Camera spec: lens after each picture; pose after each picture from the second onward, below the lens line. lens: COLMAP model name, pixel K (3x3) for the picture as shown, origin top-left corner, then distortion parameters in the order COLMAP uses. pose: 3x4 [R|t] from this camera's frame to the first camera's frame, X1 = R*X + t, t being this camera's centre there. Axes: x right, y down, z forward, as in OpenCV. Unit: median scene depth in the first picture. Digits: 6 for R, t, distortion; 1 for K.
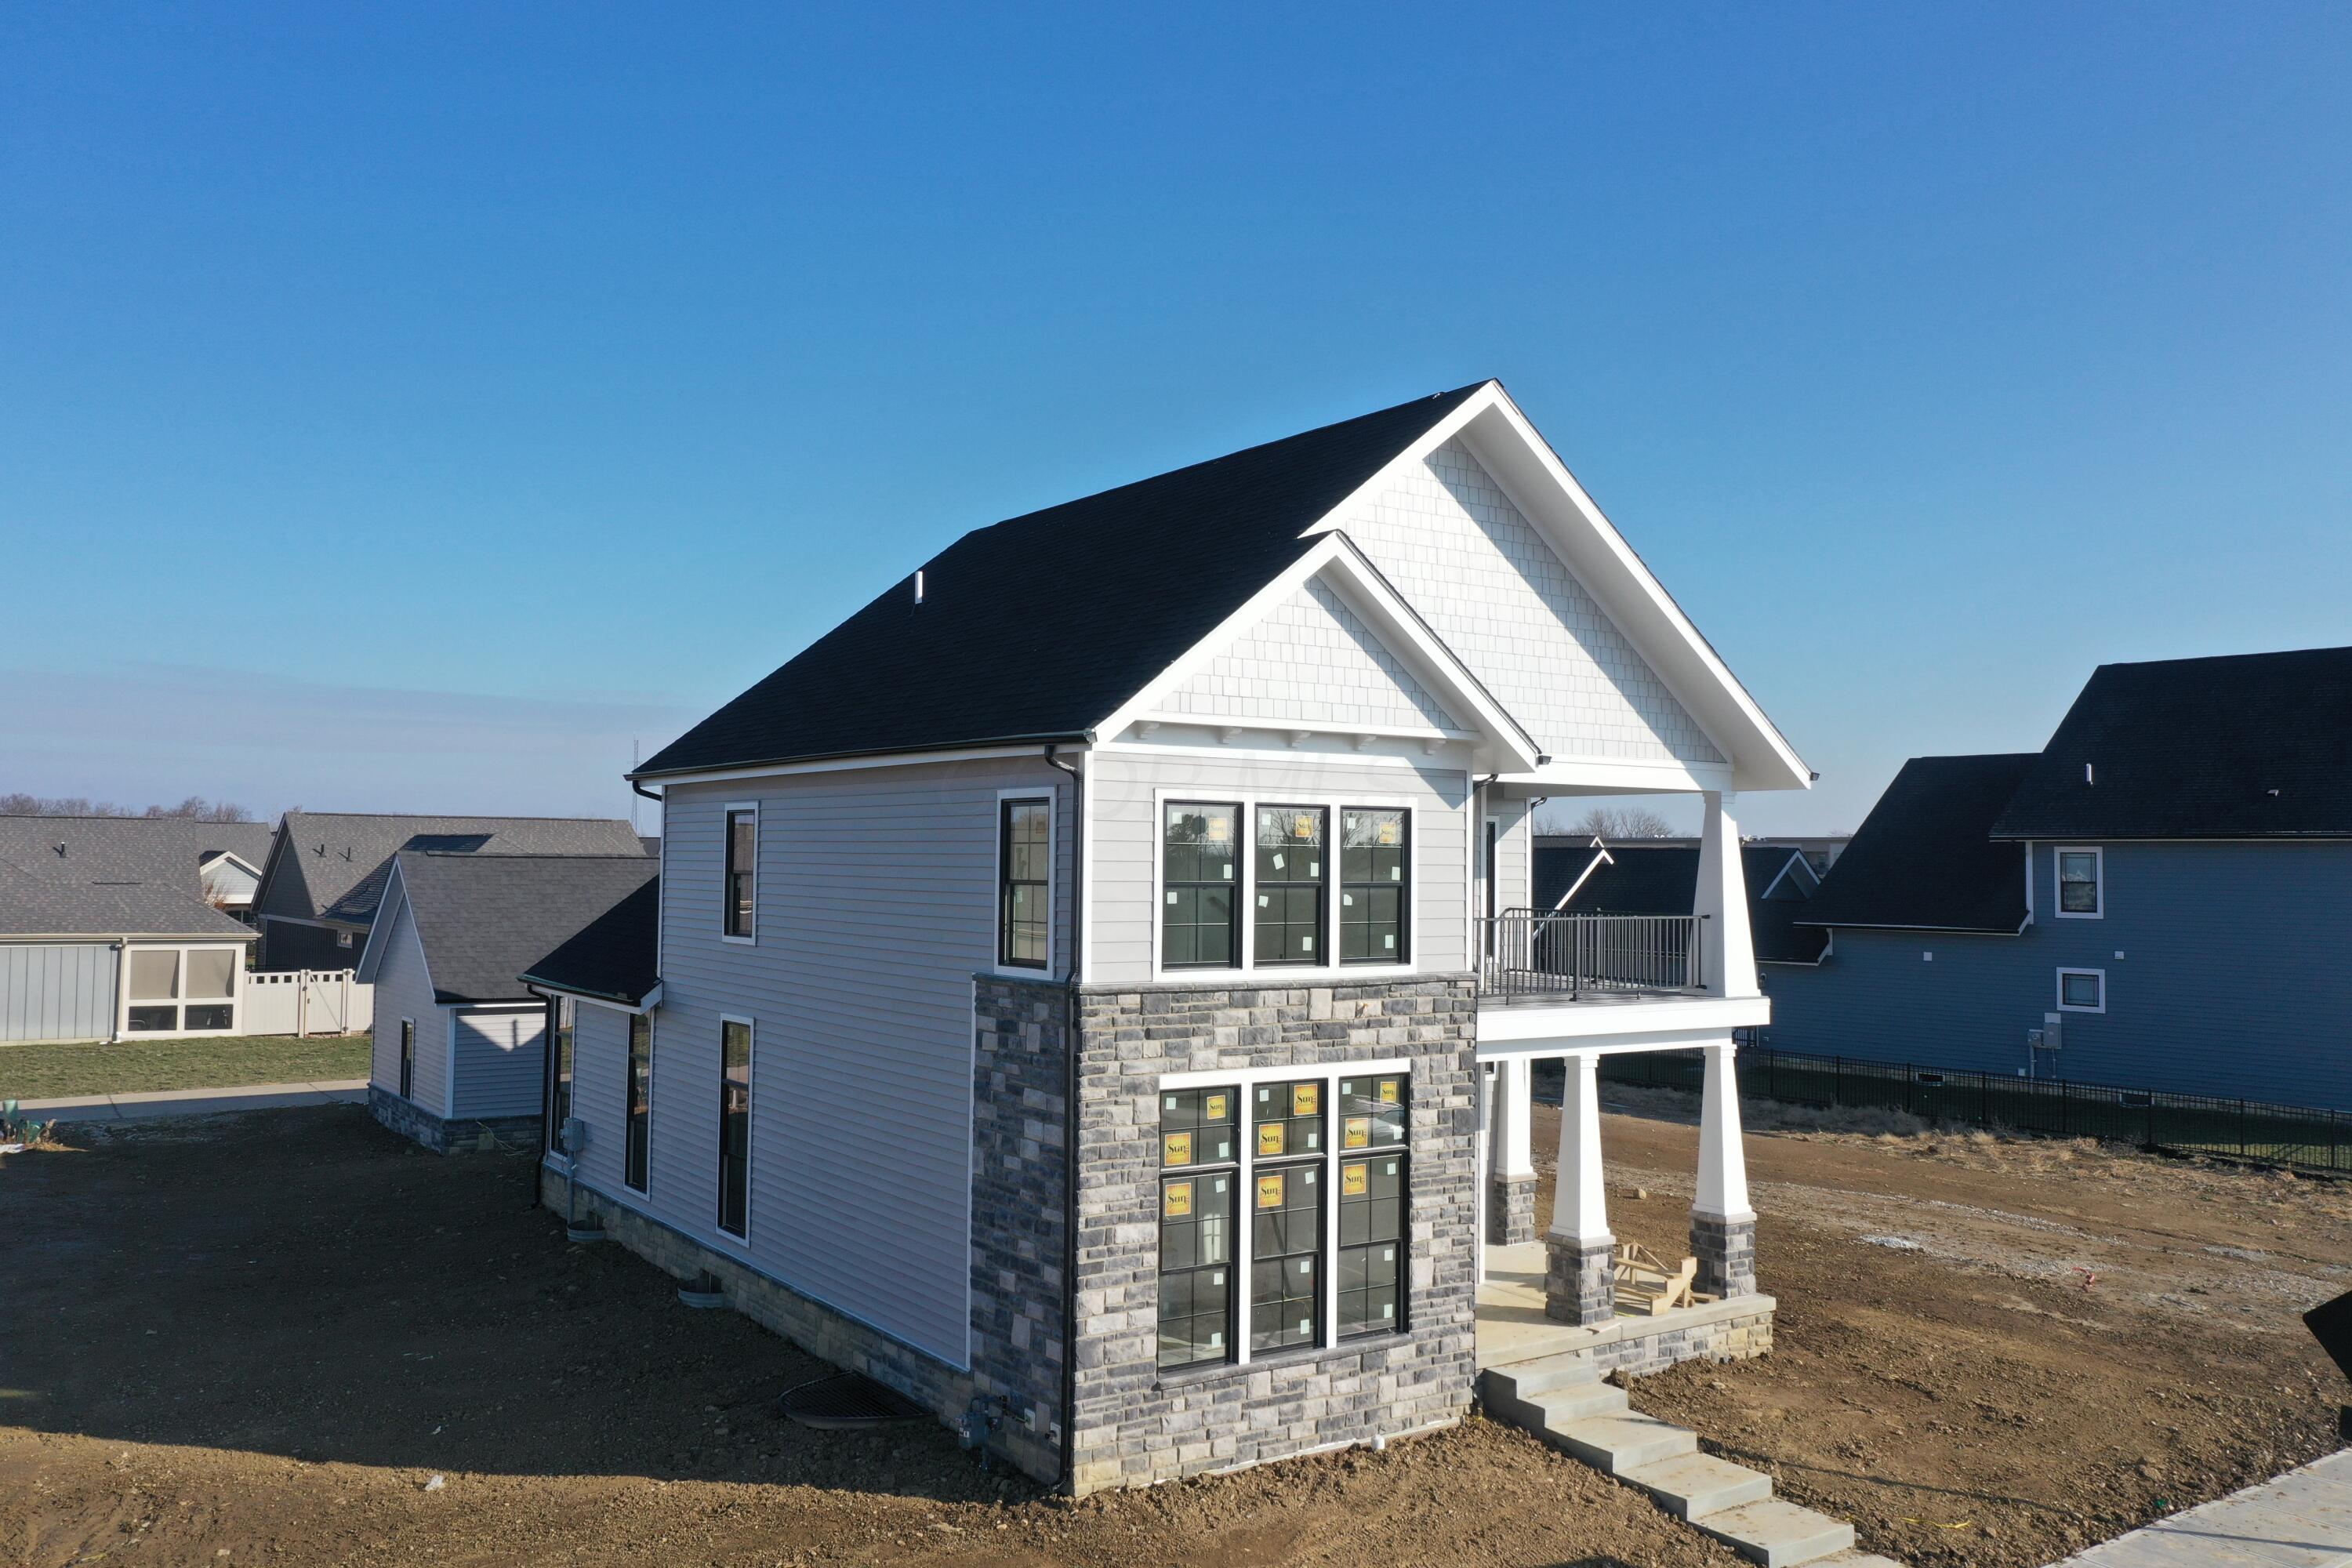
lens RADIAL K [[1835.3, 0, 1176.0], [0, 1835.3, 784.0], [0, 0, 1]] dist [0.004094, -0.004253]
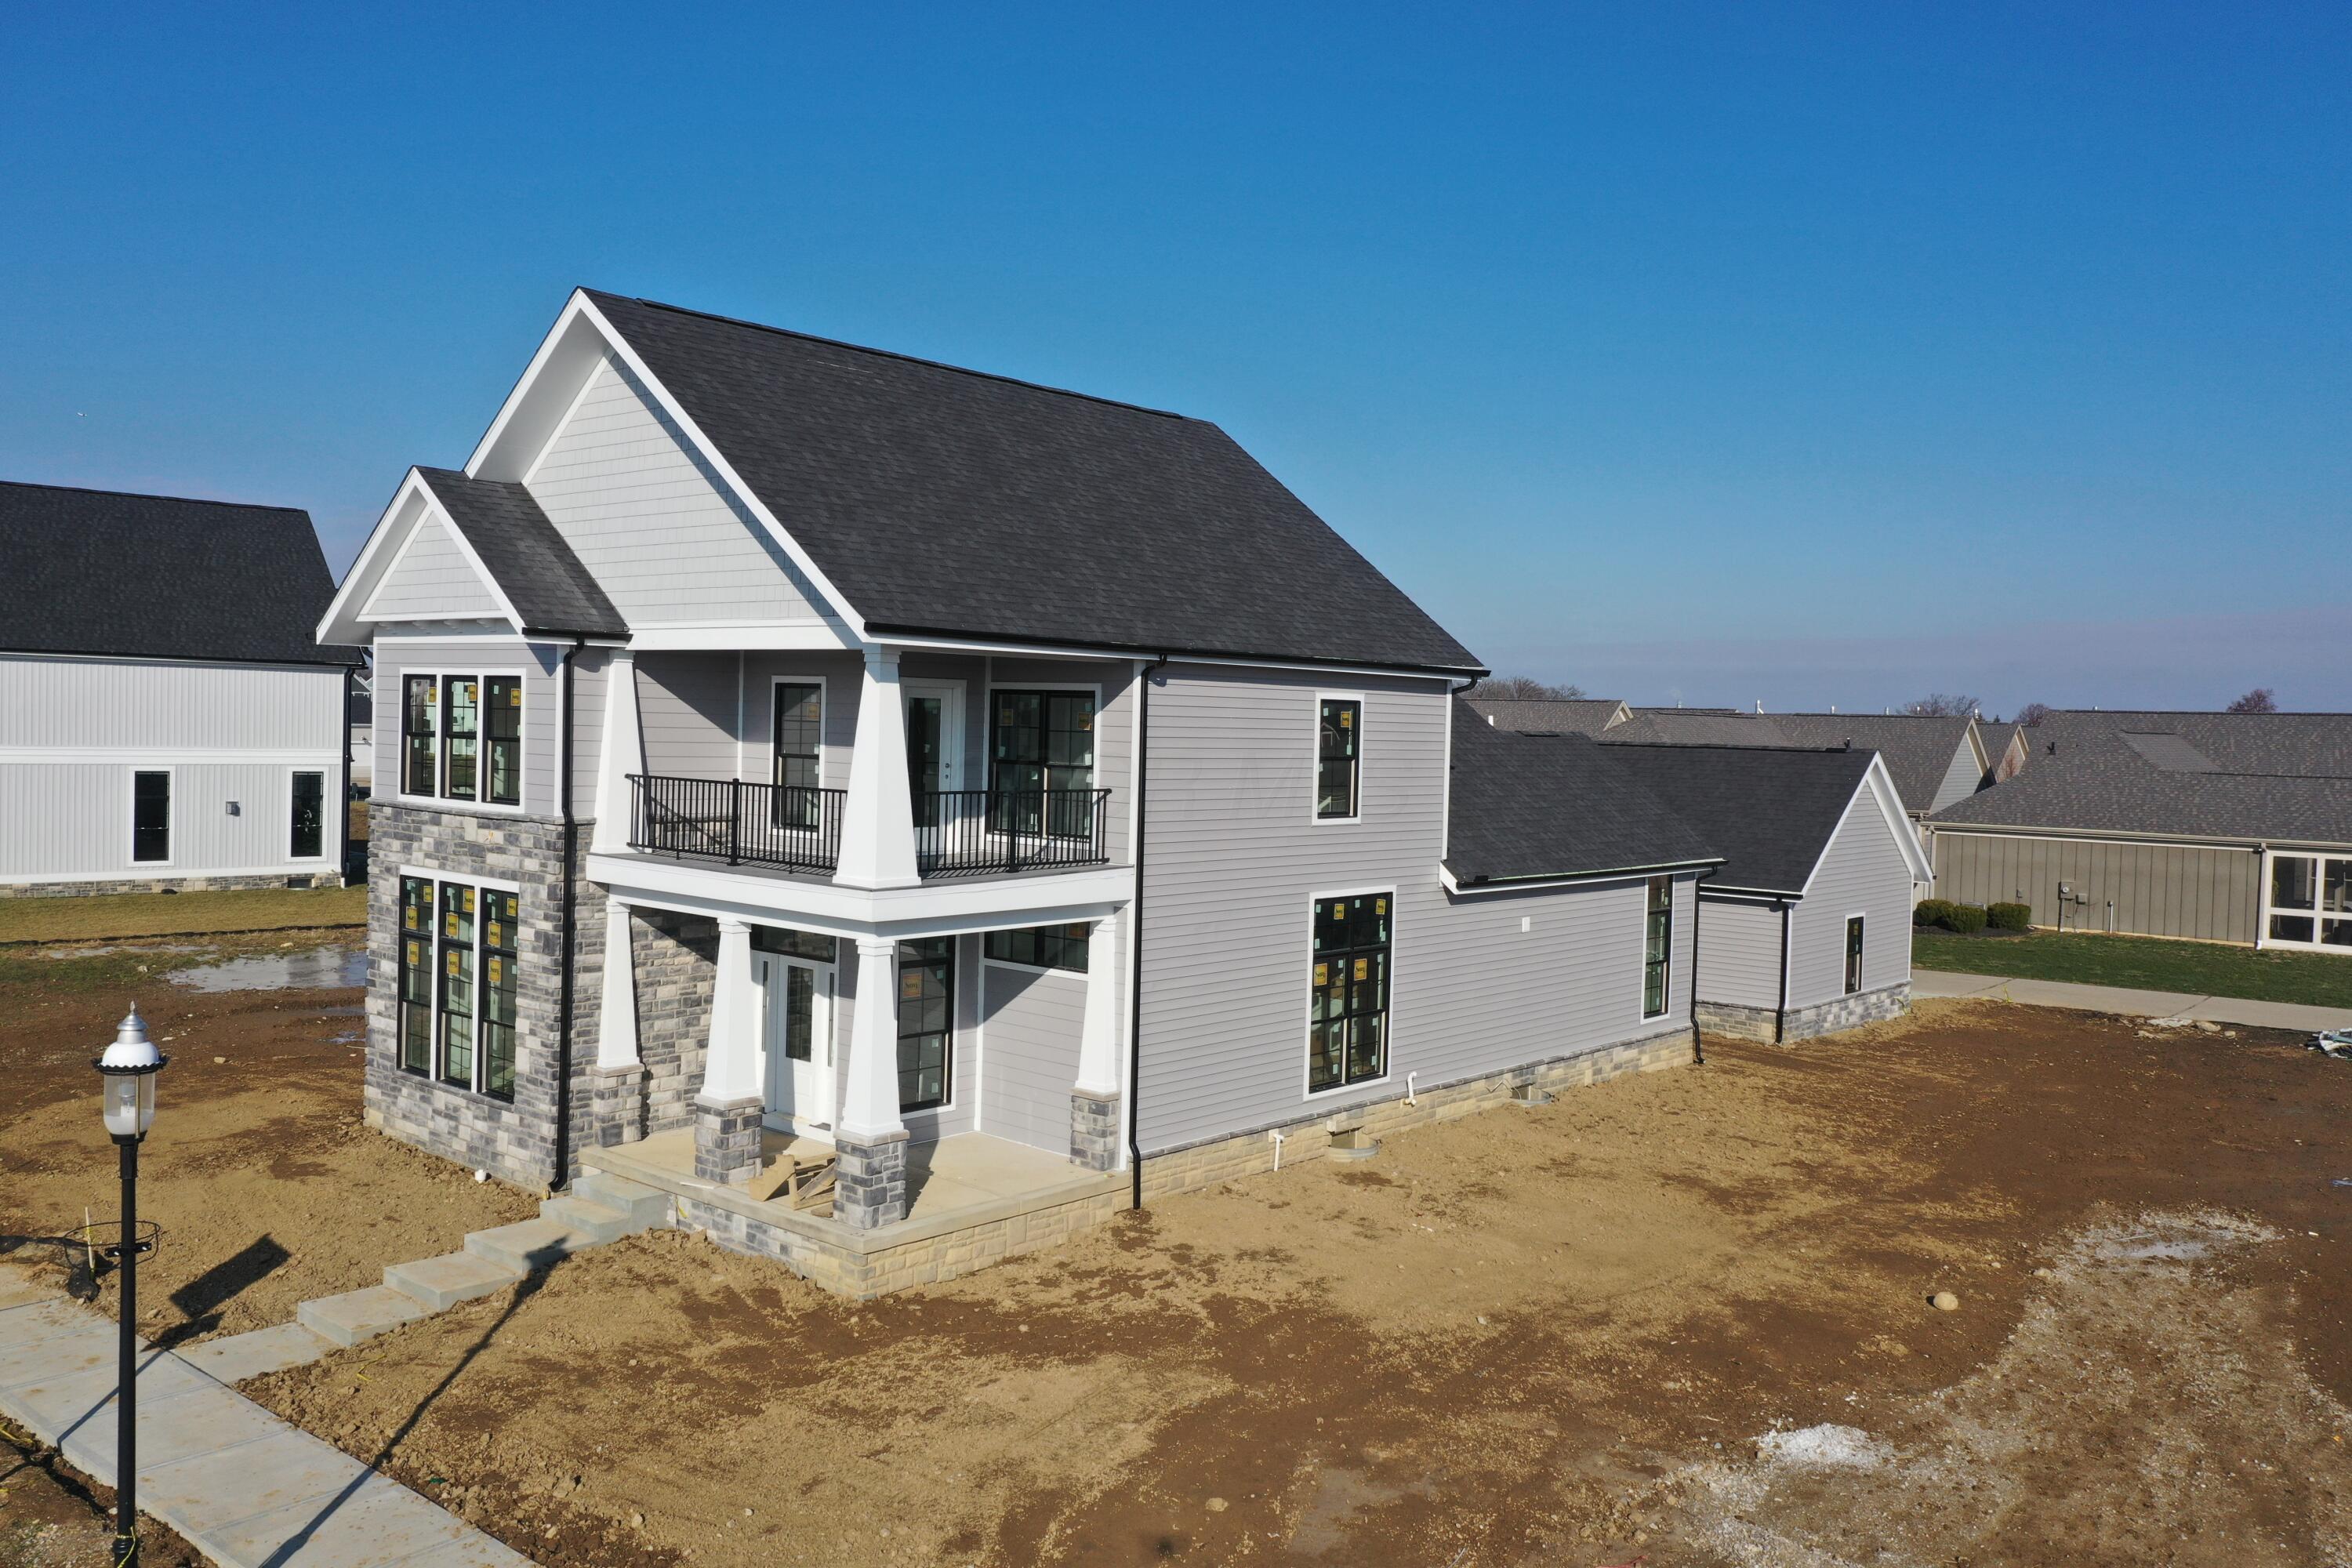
lens RADIAL K [[1919.3, 0, 1176.0], [0, 1919.3, 784.0], [0, 0, 1]] dist [-0.001663, -0.001898]
pose [[0.245565, 0.030388, -0.968904, 1.498817], [0.016307, 0.999238, 0.035472, 0.047334], [0.969243, -0.024510, 0.244883, 1.138519]]
